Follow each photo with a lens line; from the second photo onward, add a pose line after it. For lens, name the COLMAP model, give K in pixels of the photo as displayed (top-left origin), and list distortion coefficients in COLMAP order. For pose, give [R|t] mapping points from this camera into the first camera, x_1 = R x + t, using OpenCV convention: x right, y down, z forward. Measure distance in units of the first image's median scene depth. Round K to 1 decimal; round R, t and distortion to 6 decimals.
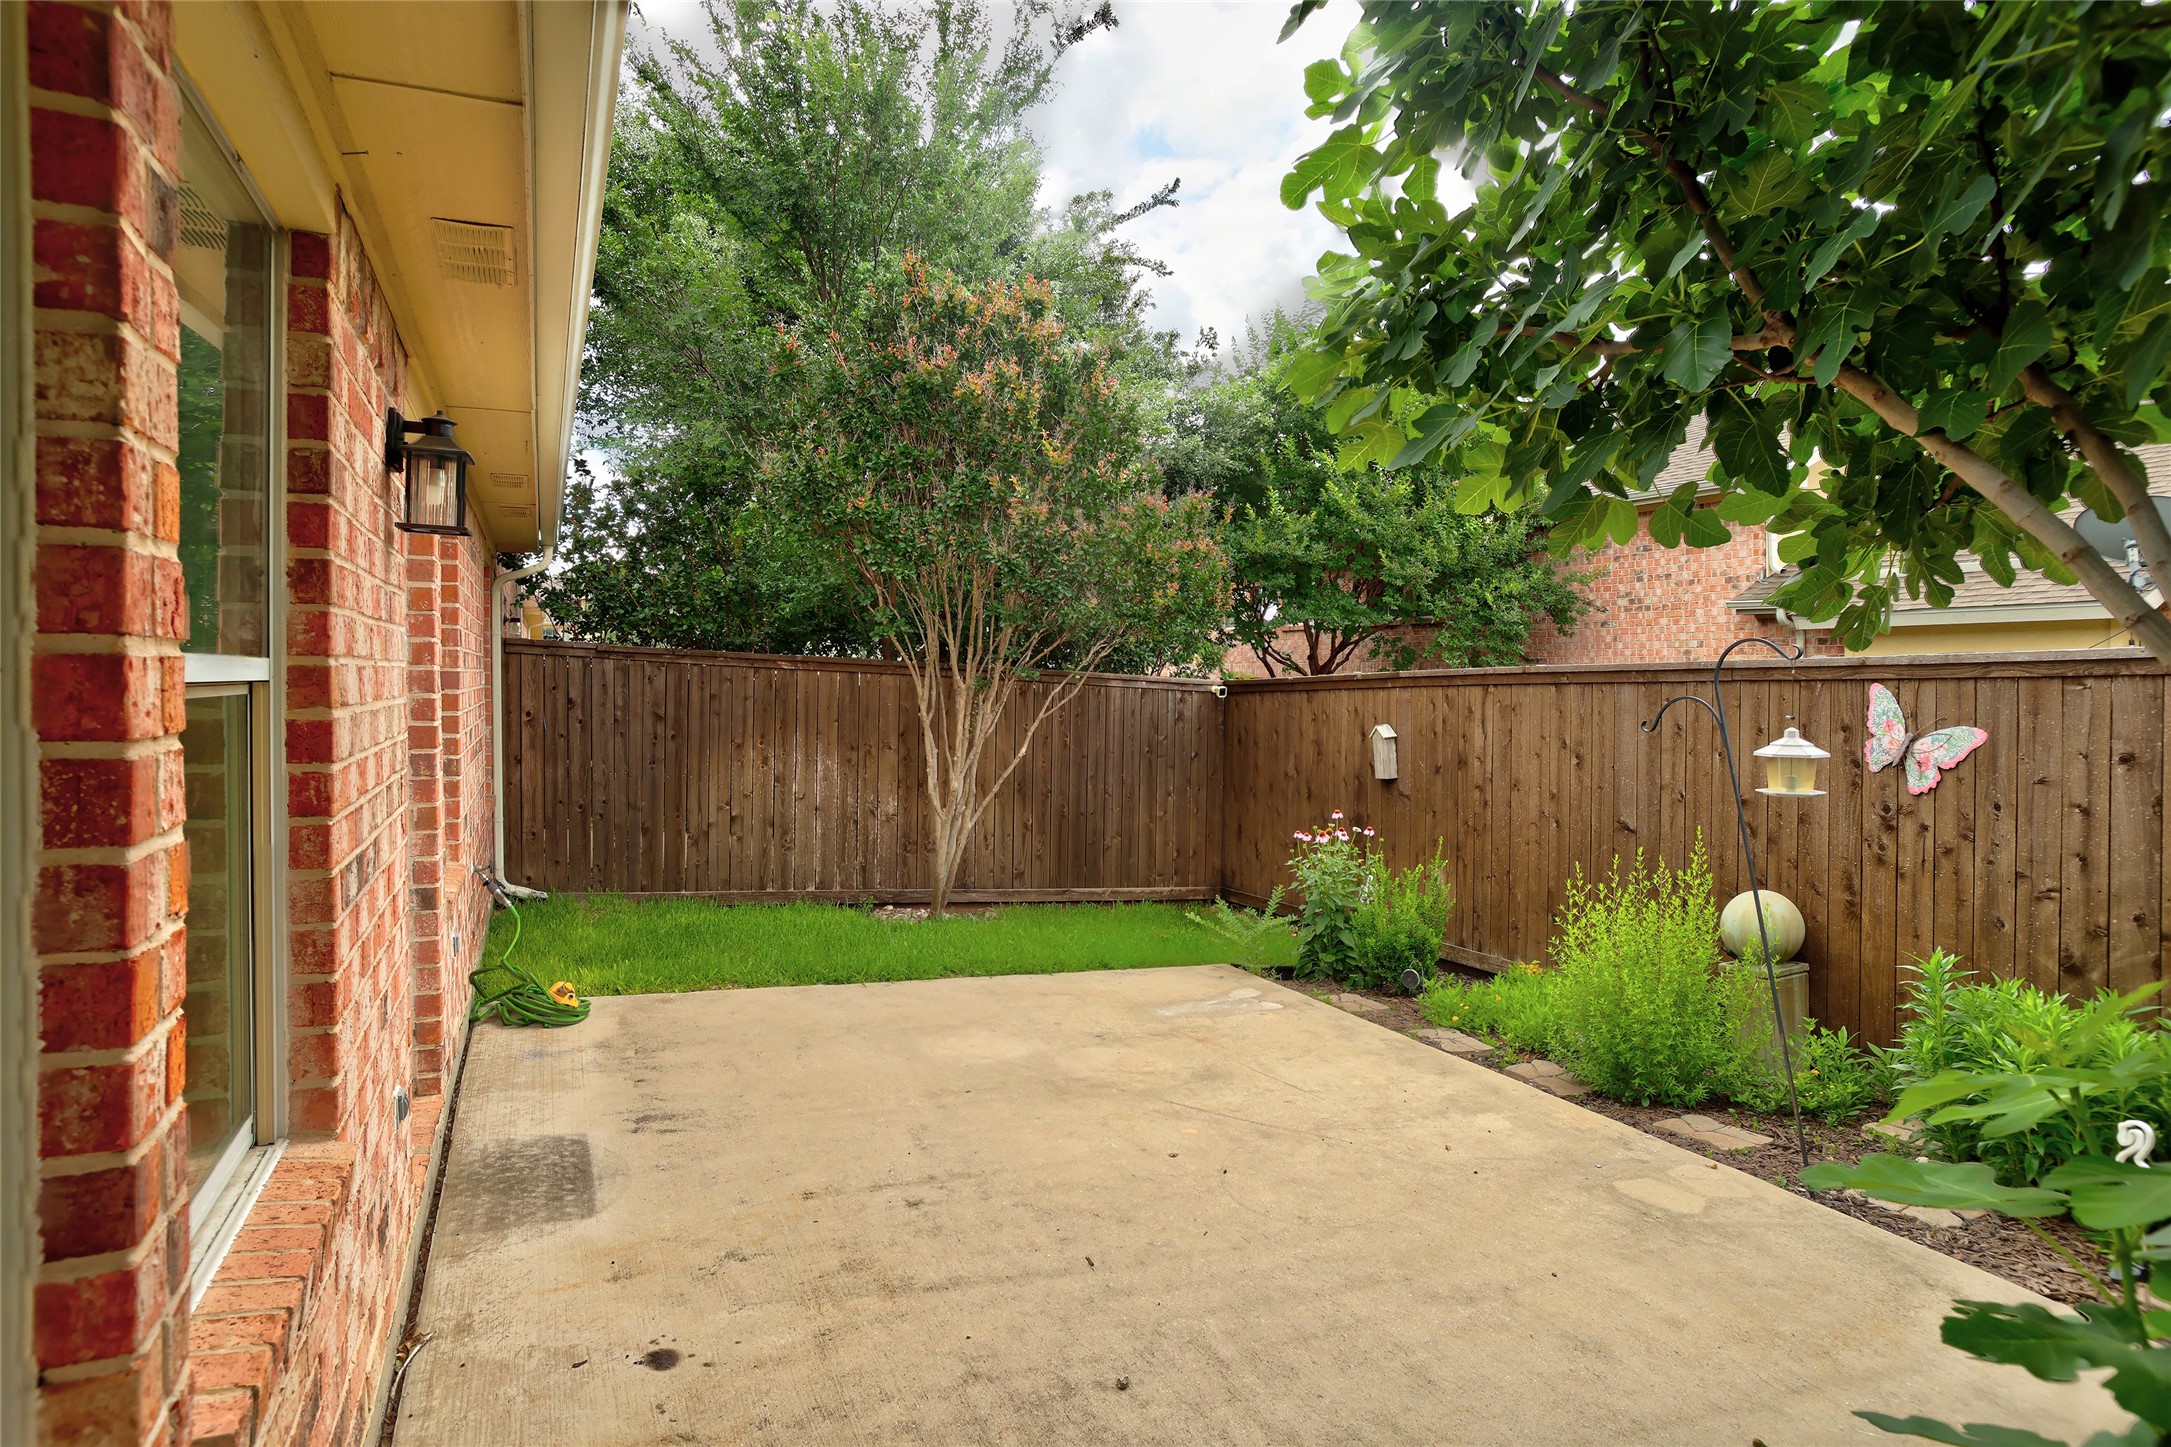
lens RADIAL K [[1235.1, 0, 1072.0], [0, 1235.1, 702.9], [0, 0, 1]] dist [-0.056704, 0.024351]
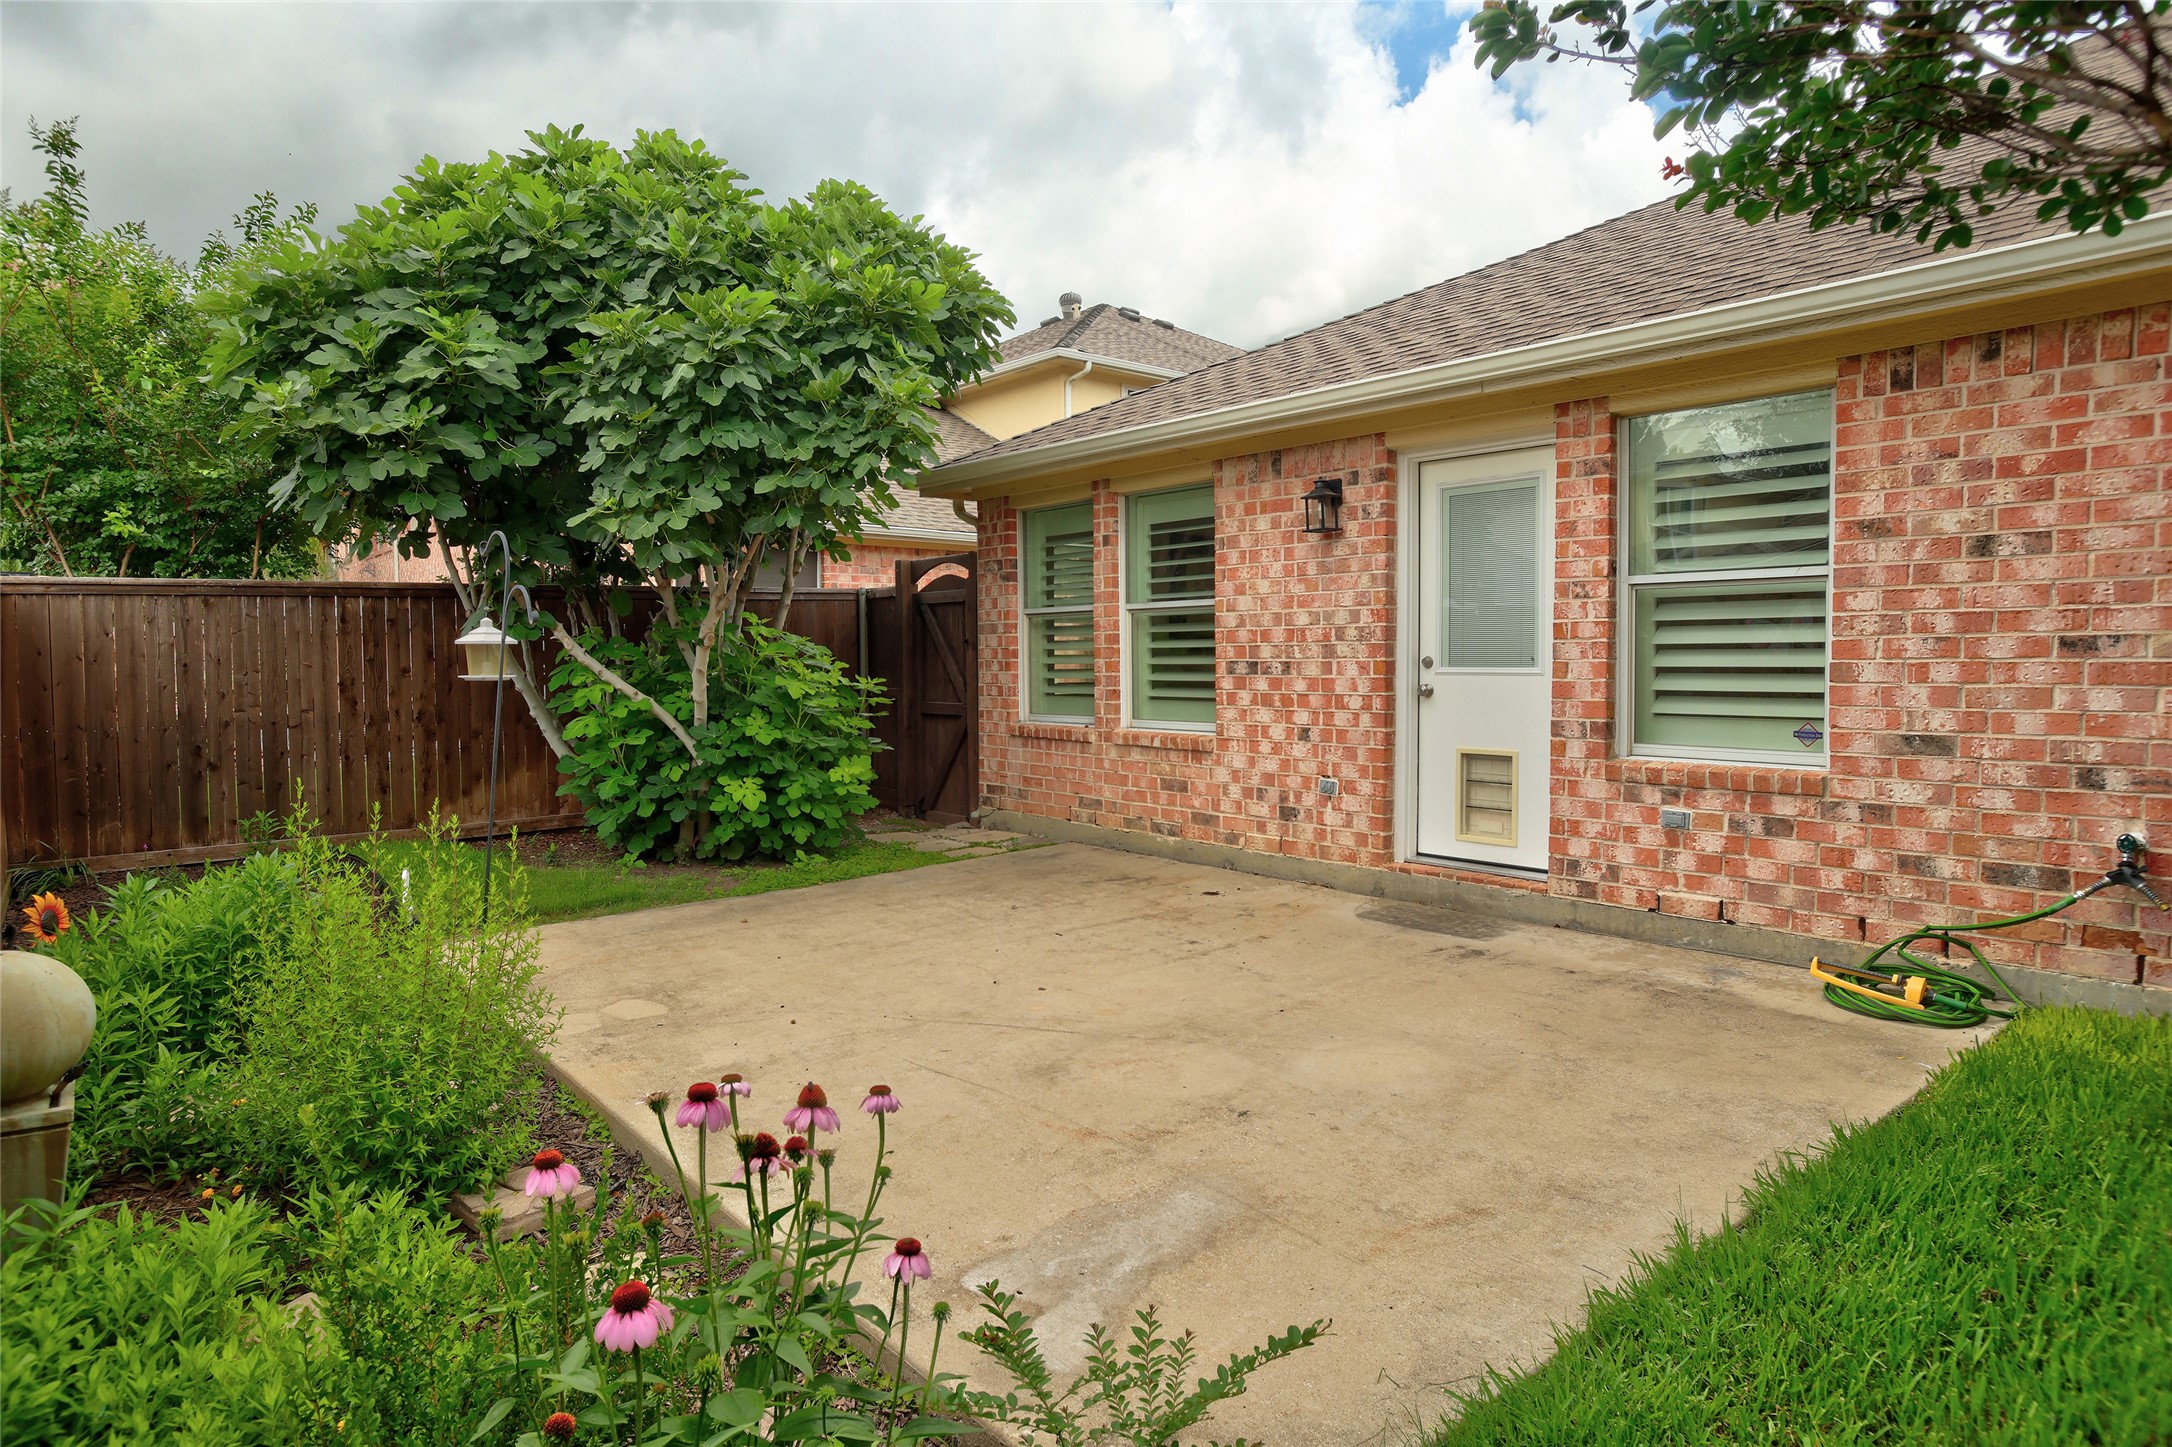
lens RADIAL K [[1235.6, 0, 1079.0], [0, 1235.6, 714.5], [0, 0, 1]] dist [-0.056704, 0.024351]
pose [[-0.959004, 0.015785, -0.282954, 0.362422], [-0.003012, 0.997824, 0.065871, 0.030508], [0.283378, 0.064022, -0.956869, 2.035829]]
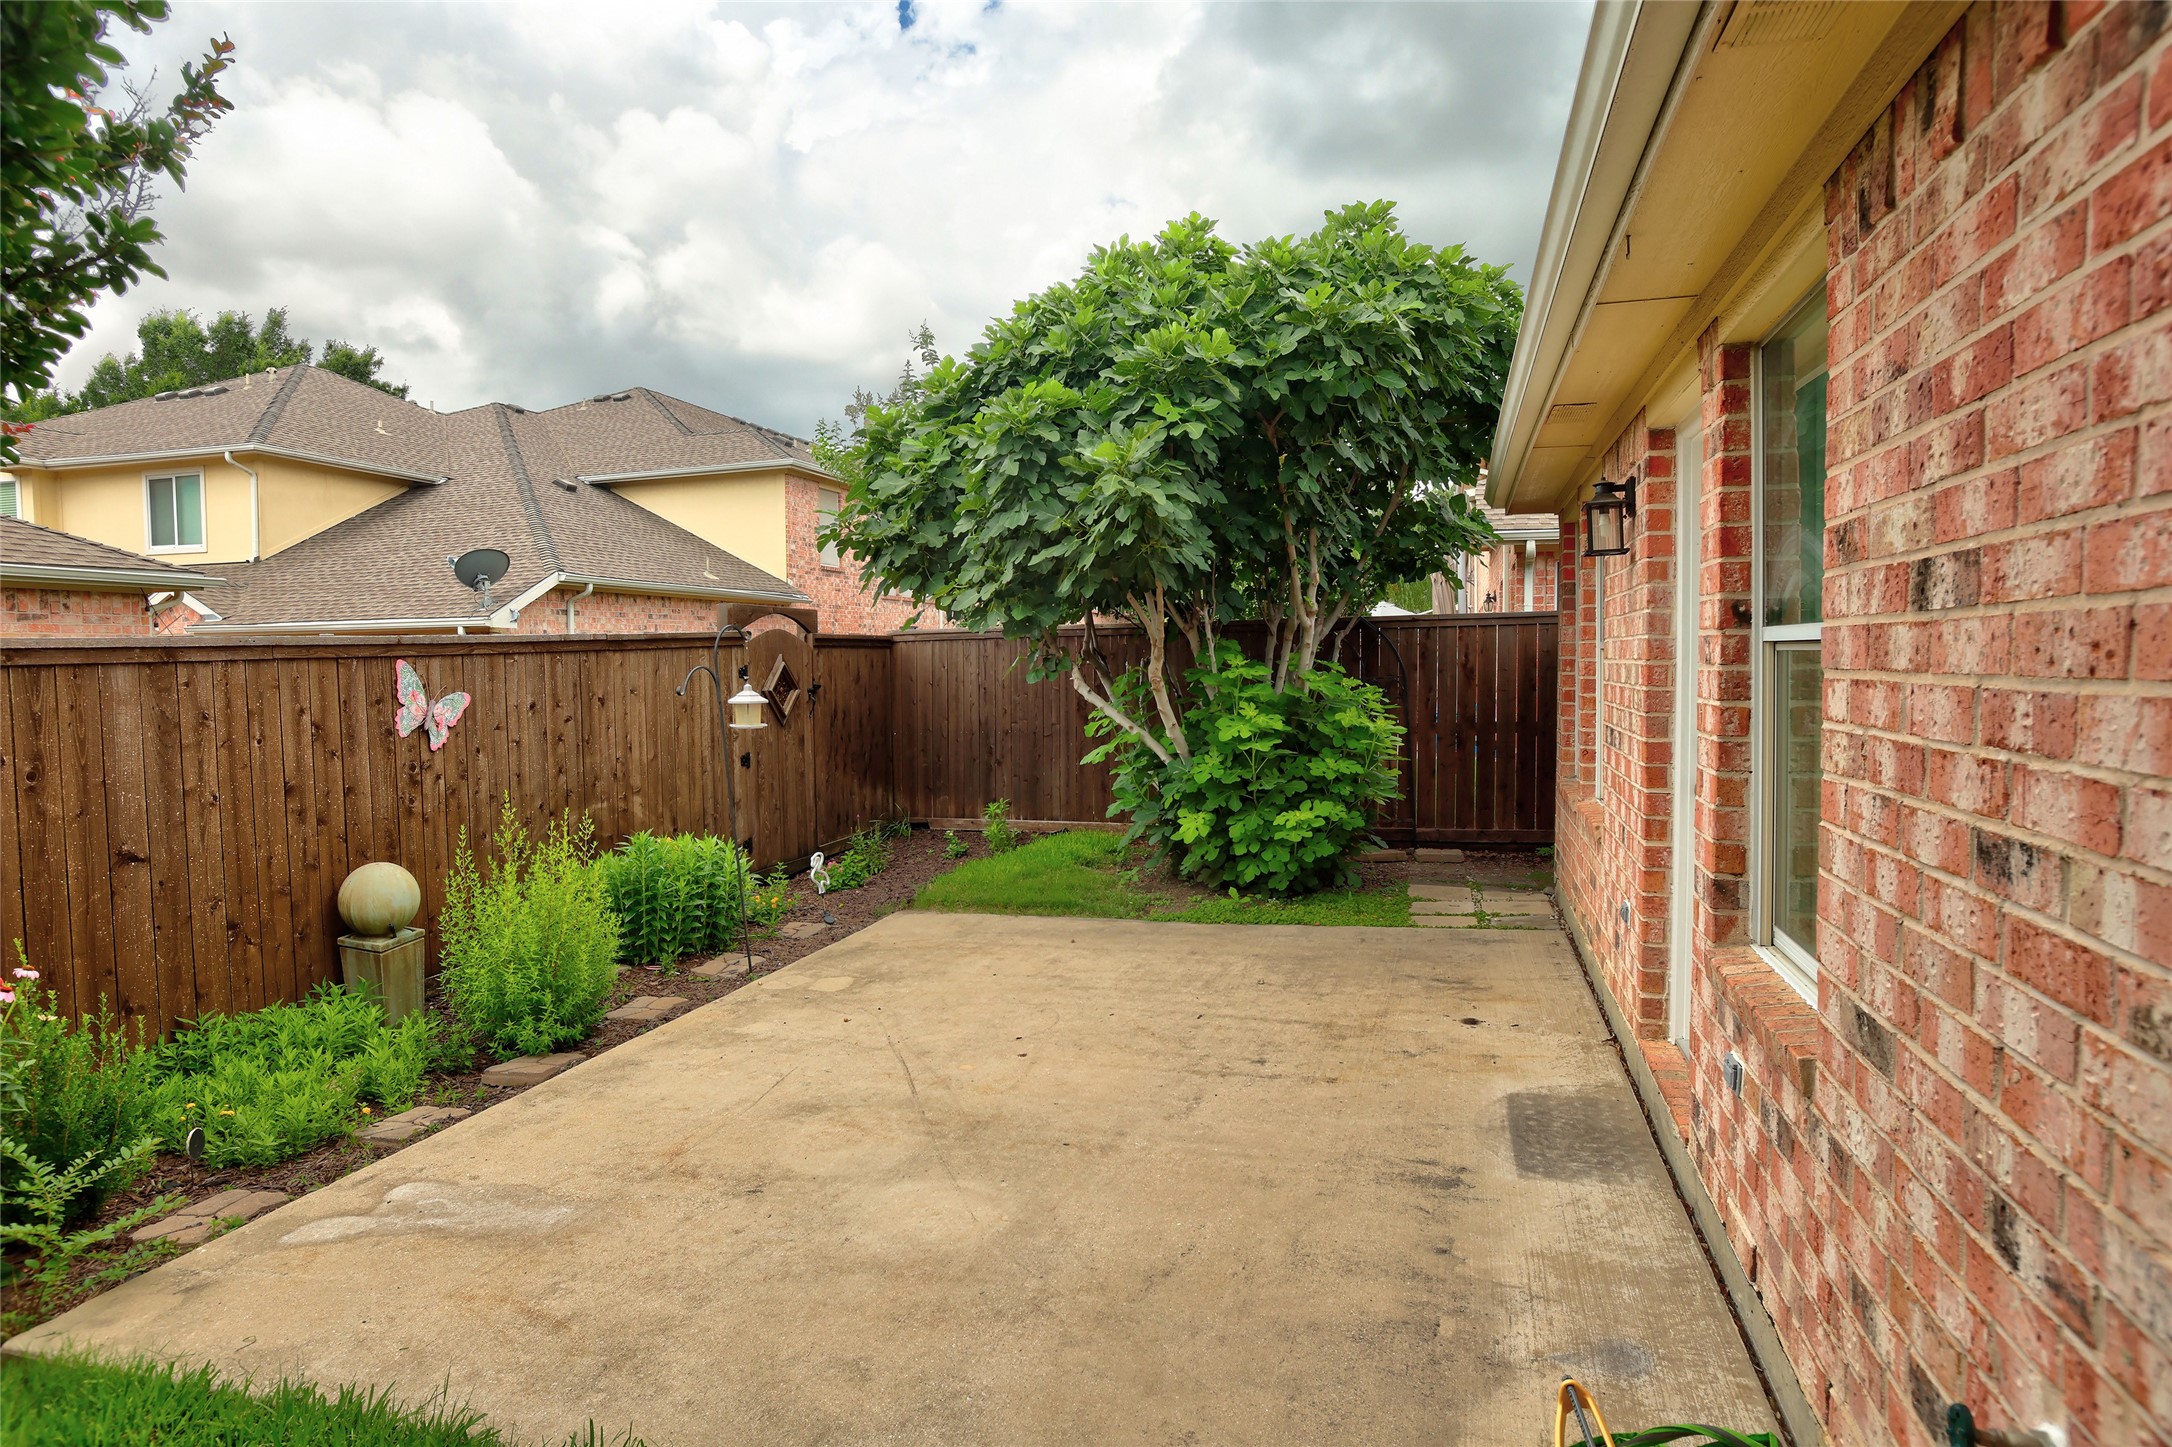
lens RADIAL K [[1235.6, 0, 1068.4], [0, 1235.6, 708.9], [0, 0, 1]] dist [-0.056704, 0.024351]
pose [[-0.760558, -0.025169, 0.648782, -0.685023], [0.019282, 0.997932, 0.061318, -0.034170], [-0.648984, 0.059146, -0.758500, 1.782447]]
